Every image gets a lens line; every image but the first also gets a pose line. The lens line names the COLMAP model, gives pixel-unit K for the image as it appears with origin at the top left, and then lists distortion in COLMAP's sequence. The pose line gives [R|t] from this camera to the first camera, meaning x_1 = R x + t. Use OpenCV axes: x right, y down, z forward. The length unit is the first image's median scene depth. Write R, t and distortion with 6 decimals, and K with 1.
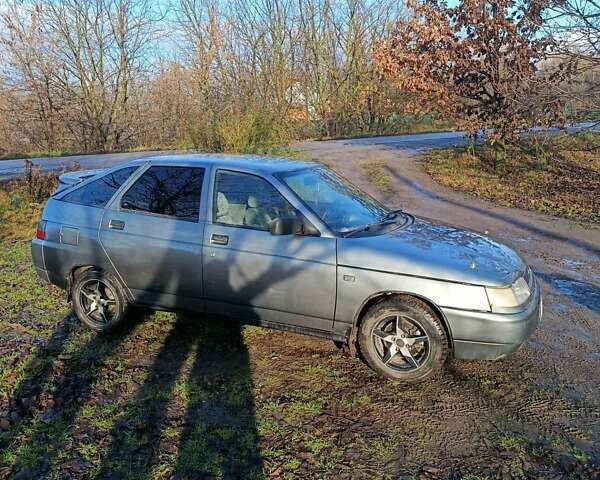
lens RADIAL K [[568.3, 0, 300.0], [0, 568.3, 240.0], [0, 0, 1]] dist [0.008288, -0.001615]
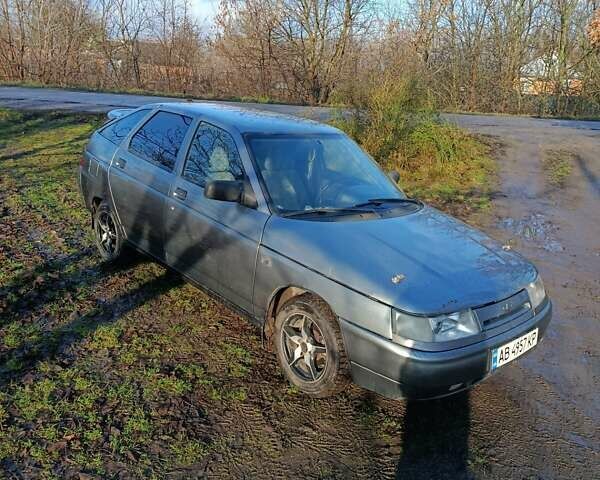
lens RADIAL K [[568.3, 0, 300.0], [0, 568.3, 240.0], [0, 0, 1]] dist [0.008288, -0.001615]
pose [[0.904529, 0.208056, -0.372209, 0.436671], [-0.183374, 0.977845, 0.100963, -0.061410], [0.384969, -0.023070, 0.922641, 0.196601]]
